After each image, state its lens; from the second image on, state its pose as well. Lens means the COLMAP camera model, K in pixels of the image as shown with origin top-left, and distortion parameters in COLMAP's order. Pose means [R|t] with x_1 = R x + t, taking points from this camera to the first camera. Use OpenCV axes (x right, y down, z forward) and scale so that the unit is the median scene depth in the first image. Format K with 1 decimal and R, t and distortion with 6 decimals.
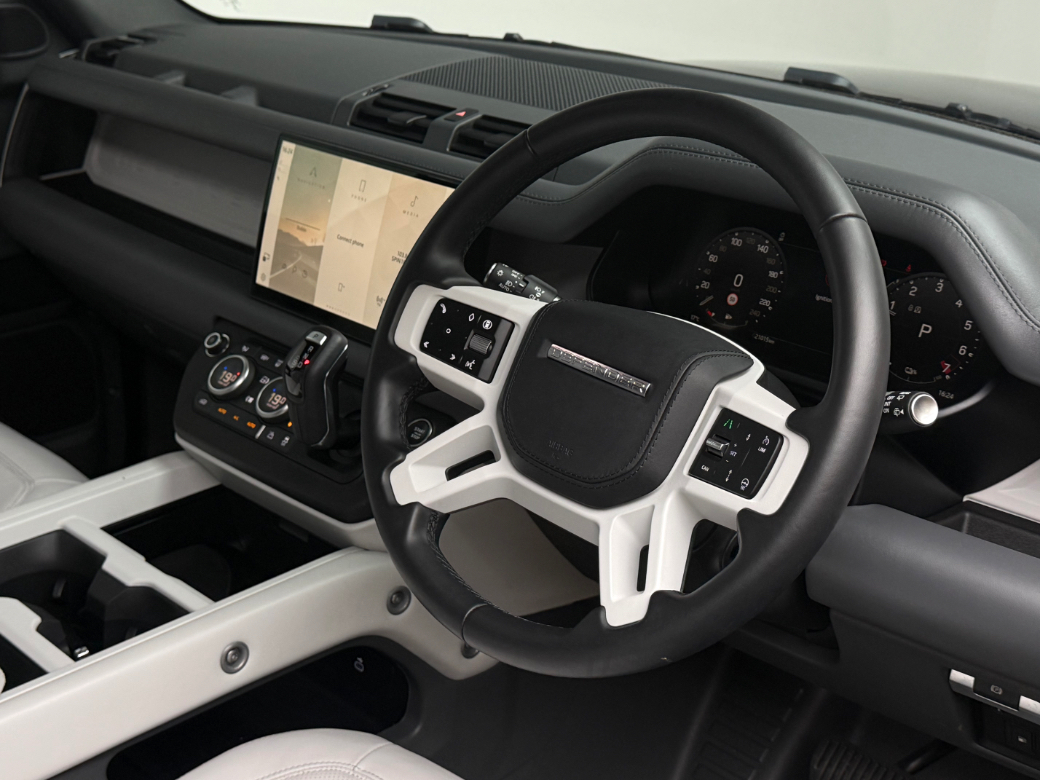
lens RADIAL K [[1327.5, 0, 520.6], [0, 1327.5, 392.1], [0, 0, 1]] dist [0.014367, 0.000000]
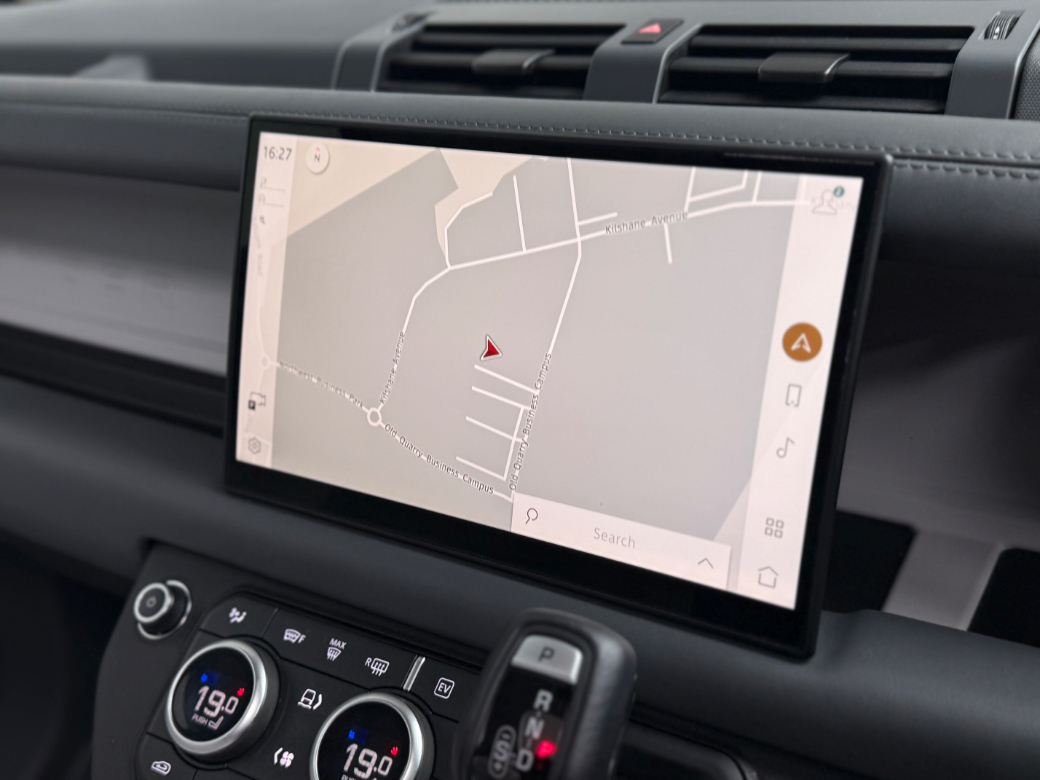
lens RADIAL K [[1255.2, 0, 519.2], [0, 1255.2, 388.0], [0, 0, 1]] dist [0.034273, 0.000000]
pose [[0.979422, -0.140114, 0.145257, -0.168228], [0.142700, 0.989738, -0.007485, -0.091347], [-0.142717, 0.028059, 0.989366, 0.583482]]
